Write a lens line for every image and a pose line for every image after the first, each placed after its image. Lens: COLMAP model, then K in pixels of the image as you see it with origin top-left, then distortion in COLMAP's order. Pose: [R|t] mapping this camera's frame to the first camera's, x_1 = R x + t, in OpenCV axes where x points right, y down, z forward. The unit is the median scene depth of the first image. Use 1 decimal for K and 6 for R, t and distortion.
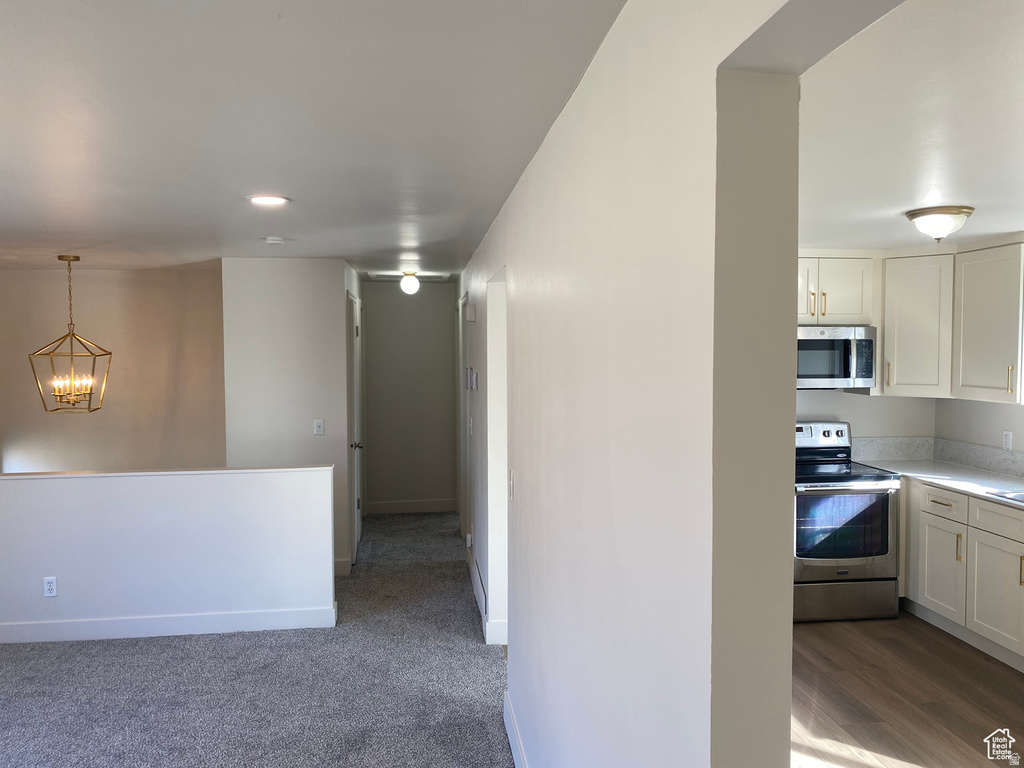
lens RADIAL K [[787.1, 0, 492.1], [0, 787.1, 381.0], [0, 0, 1]] dist [-0.001064, -0.002788]
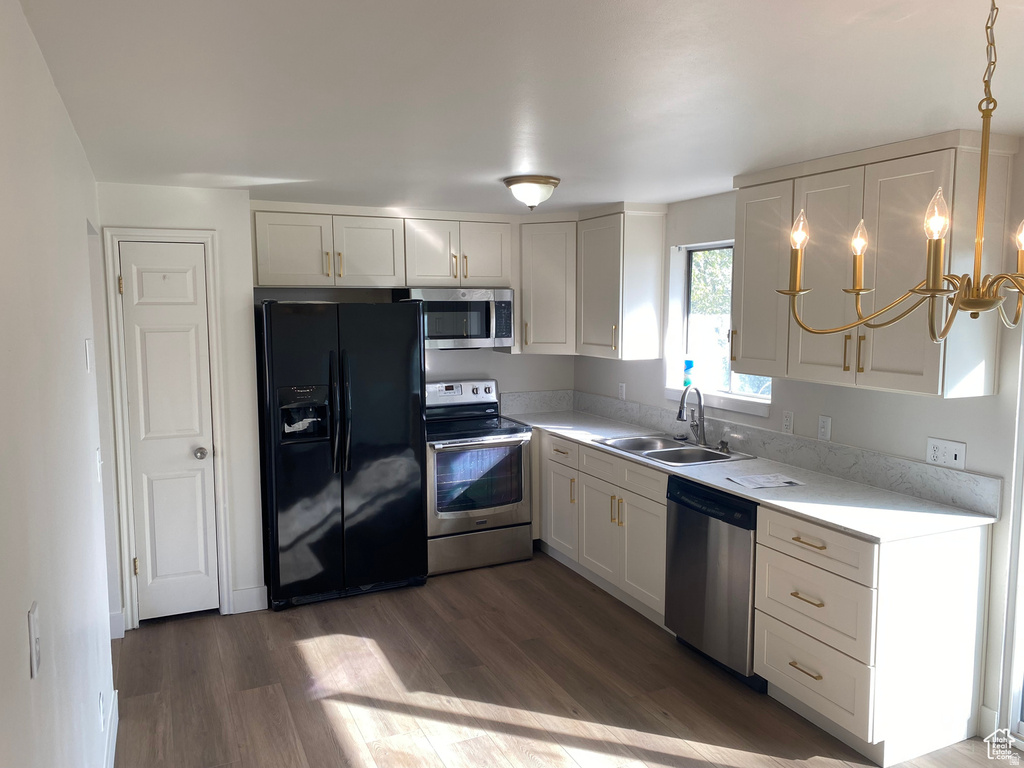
lens RADIAL K [[772.5, 0, 513.9], [0, 772.5, 375.5], [0, 0, 1]] dist [0.073515, -0.112698]
pose [[0.946844, -0.032446, 0.320054, 0.158320], [0.016980, 0.998554, 0.050998, -0.005786], [-0.321246, -0.042853, 0.946026, 0.008905]]
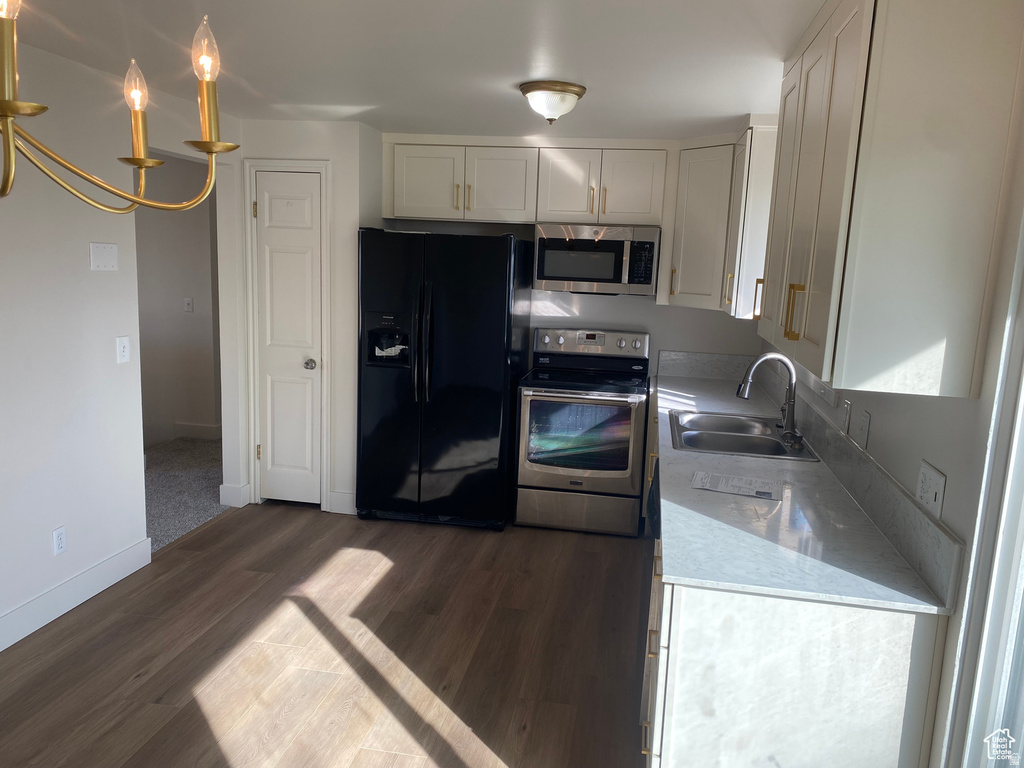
lens RADIAL K [[773.2, 0, 512.0], [0, 773.2, 384.0], [0, 0, 1]] dist [0.091939, -0.109579]
pose [[0.959449, 0.088458, -0.267642, 0.608613], [-0.057131, 0.990803, 0.122661, 0.009778], [0.276031, -0.102397, 0.955679, 0.076942]]
